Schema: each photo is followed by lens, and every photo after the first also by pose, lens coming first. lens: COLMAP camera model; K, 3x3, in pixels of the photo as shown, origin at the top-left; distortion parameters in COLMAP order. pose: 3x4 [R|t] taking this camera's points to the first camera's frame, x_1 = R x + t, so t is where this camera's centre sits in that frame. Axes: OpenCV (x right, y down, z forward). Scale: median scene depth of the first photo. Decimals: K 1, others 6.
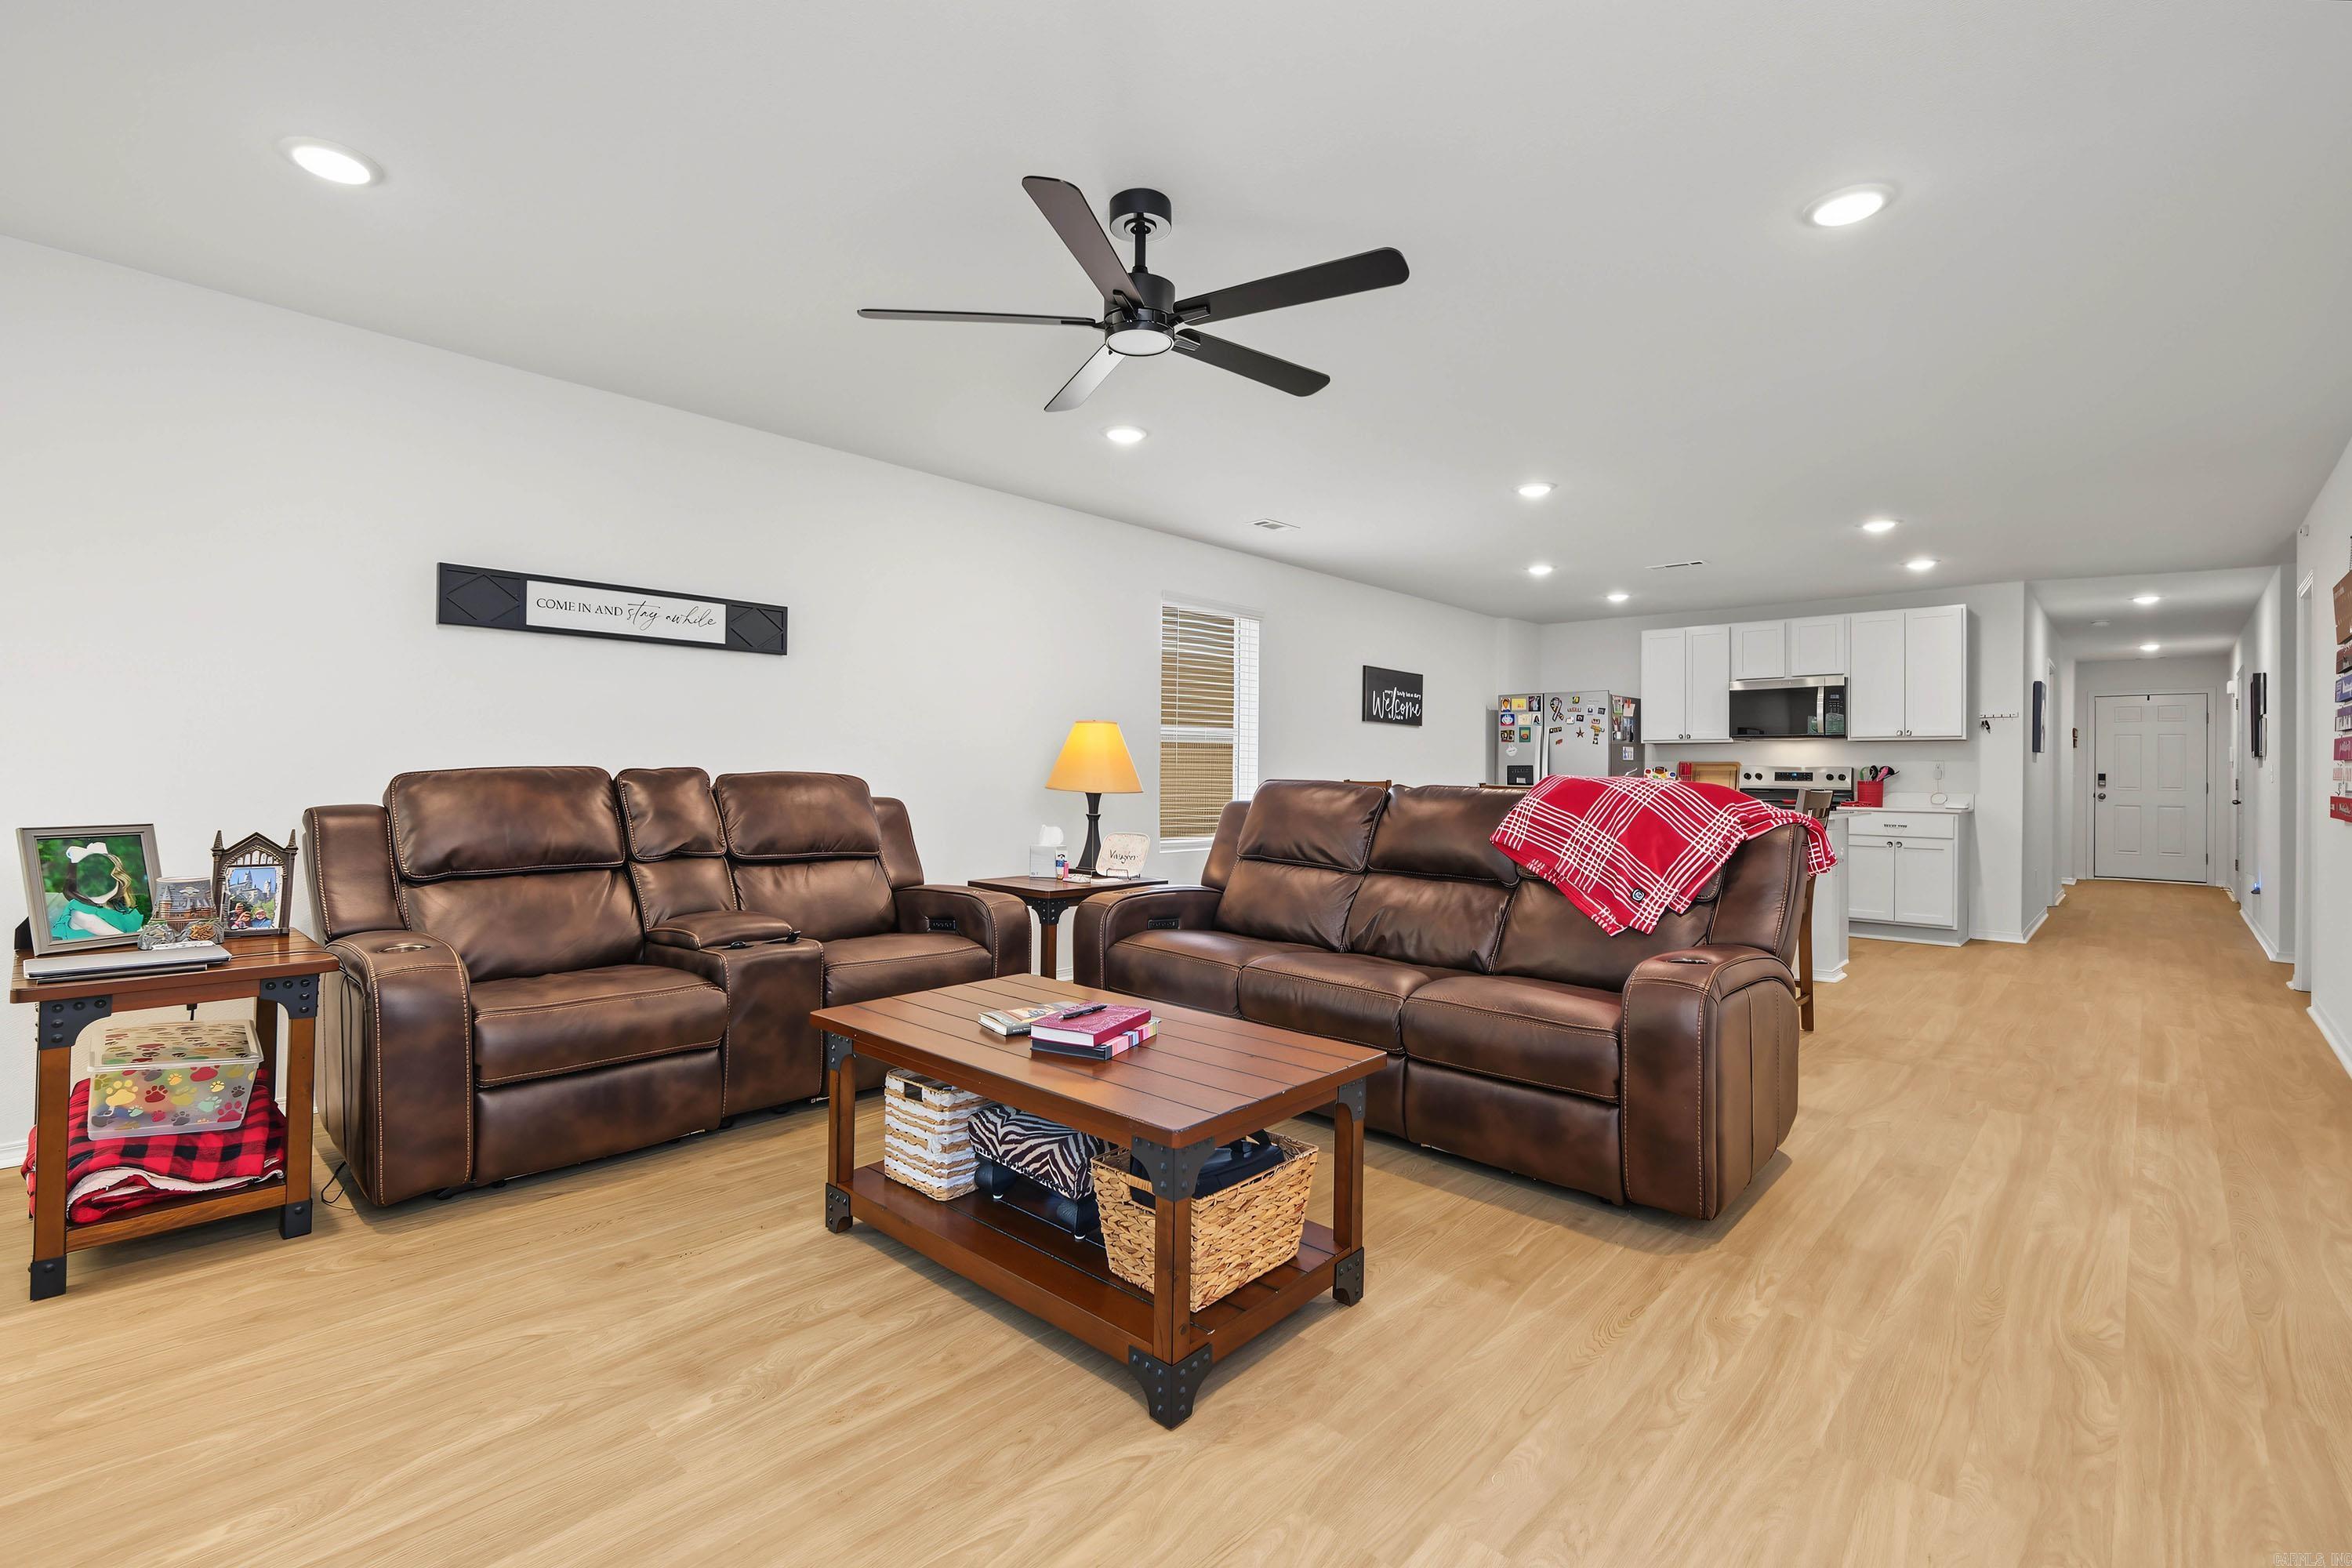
lens RADIAL K [[1049.1, 0, 1176.7], [0, 1049.1, 773.8], [0, 0, 1]] dist [-0.029116, -0.000783]
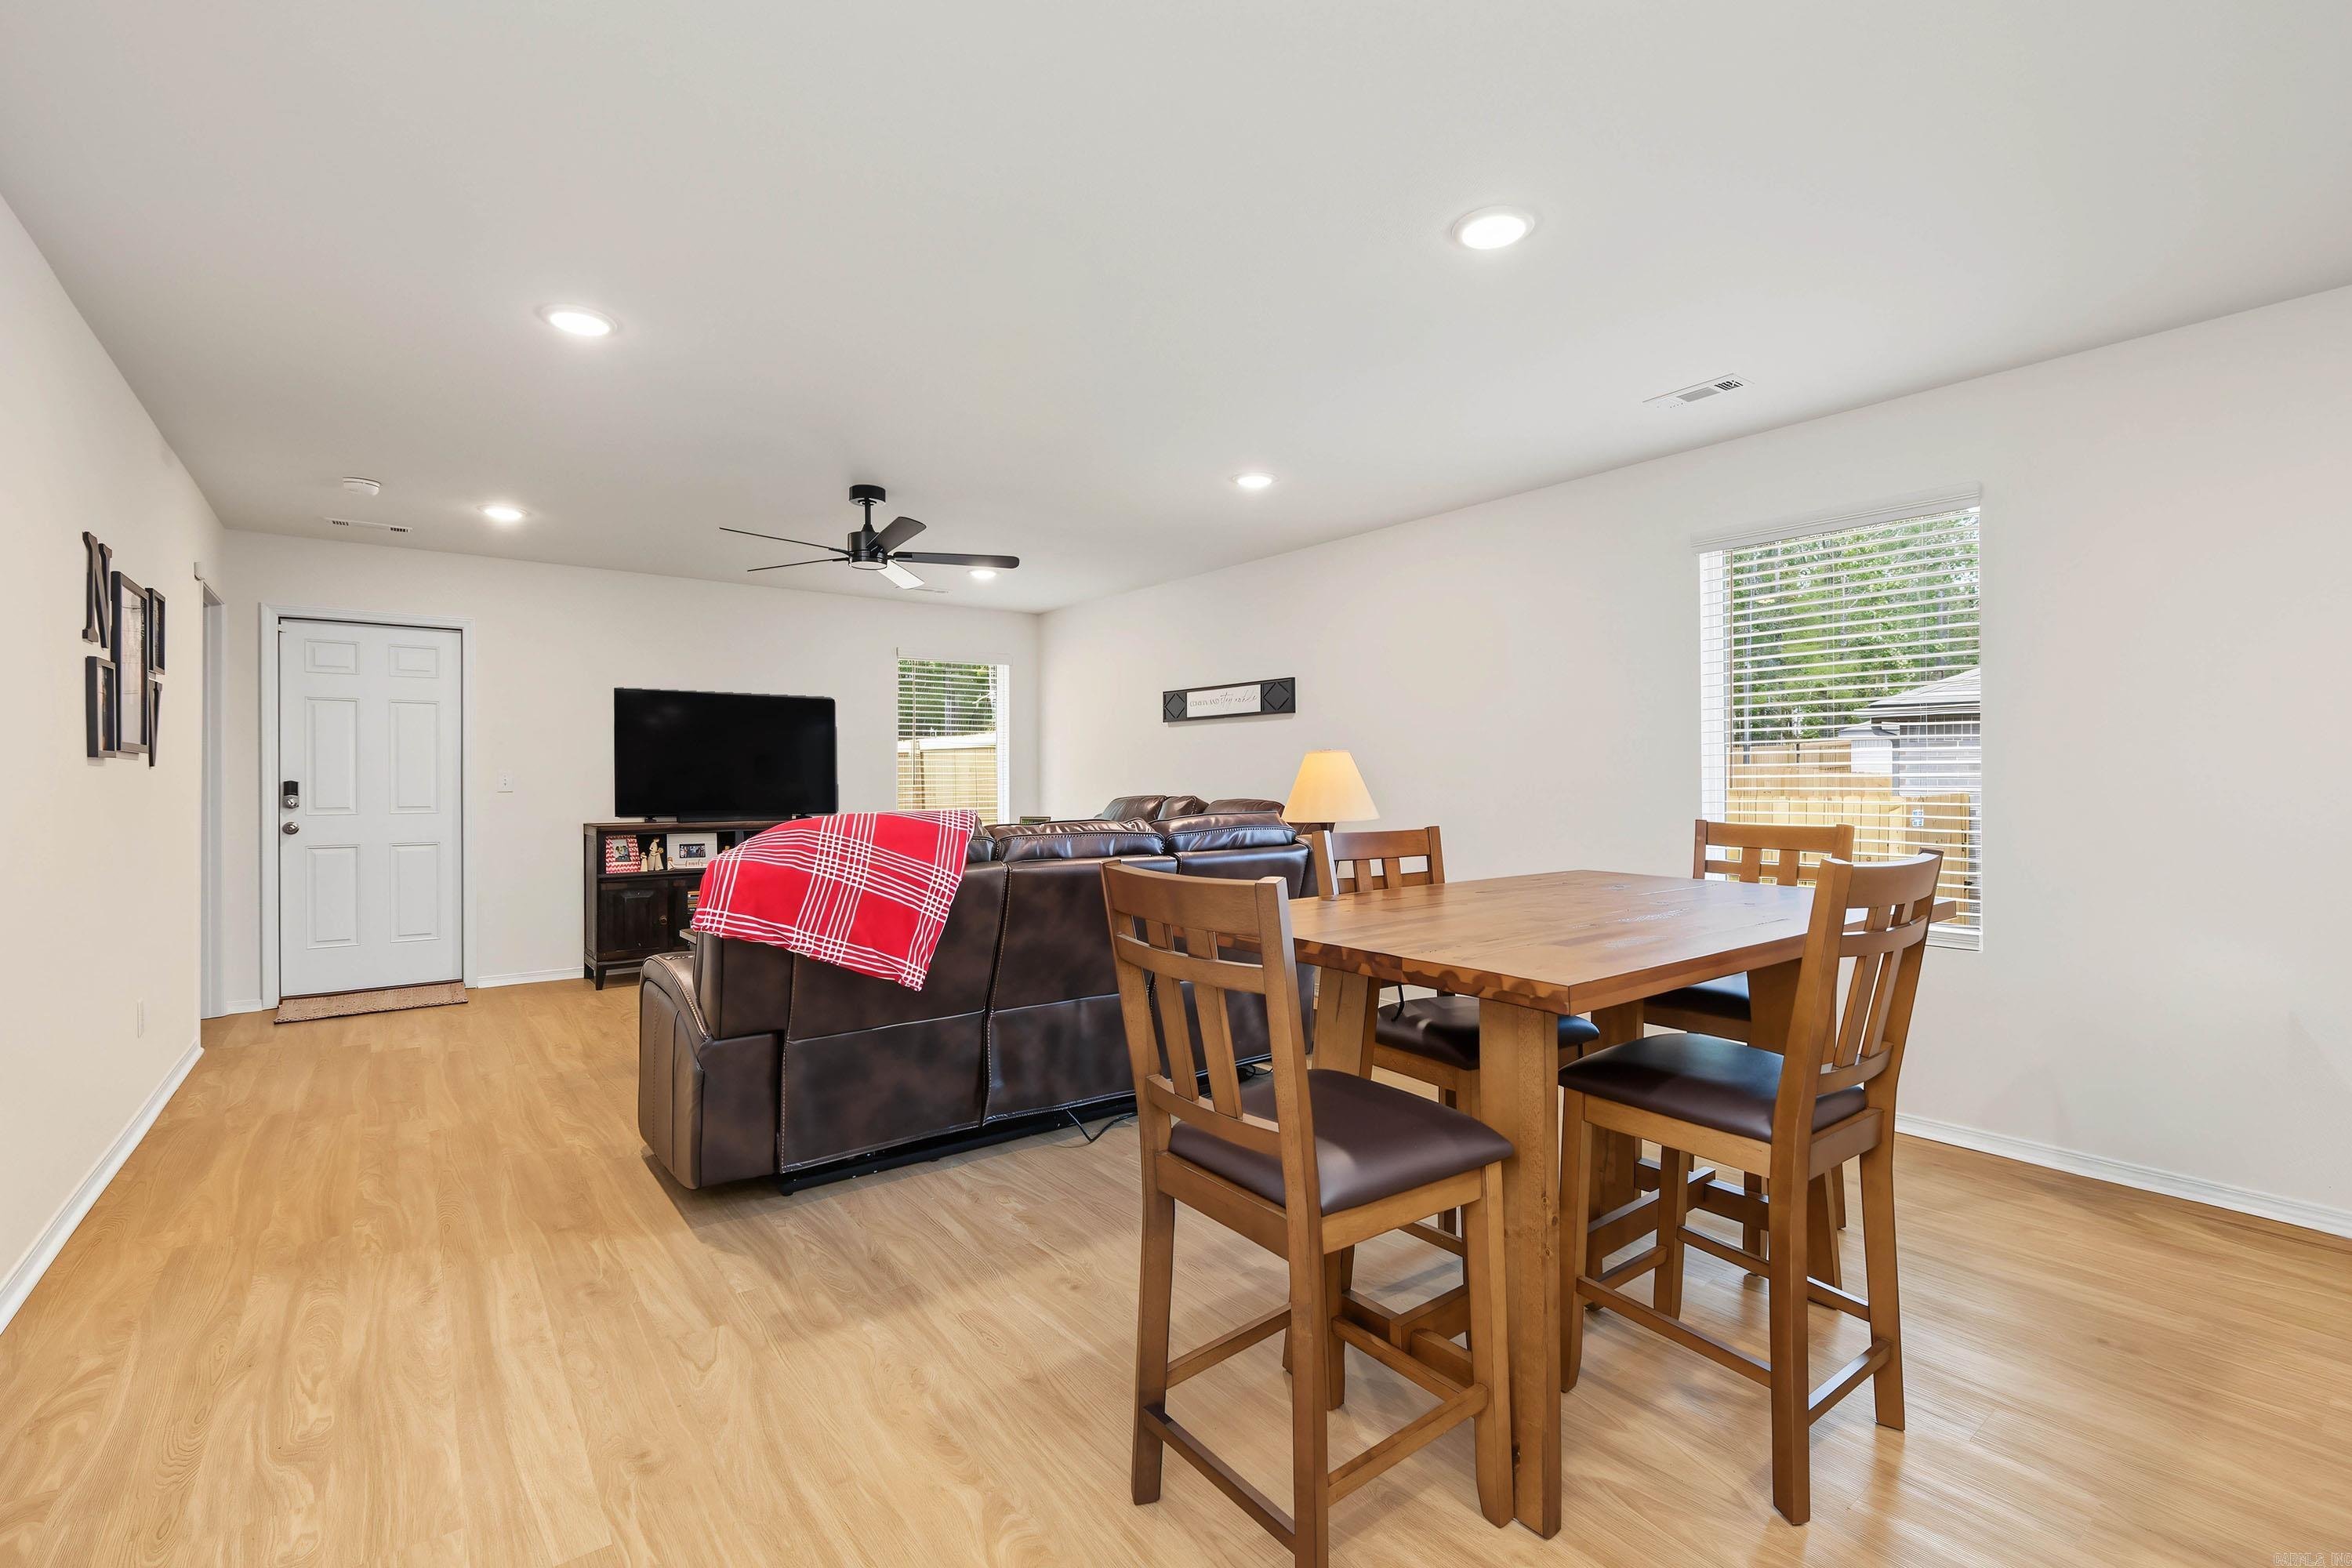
lens RADIAL K [[1049.1, 0, 1174.5], [0, 1049.1, 785.9], [0, 0, 1]] dist [-0.029116, -0.000783]
pose [[-0.167712, -0.007873, -0.985805, 1.814773], [0.002900, 0.999960, -0.008479, -0.015587], [0.985832, -0.004281, -0.167683, 1.995302]]
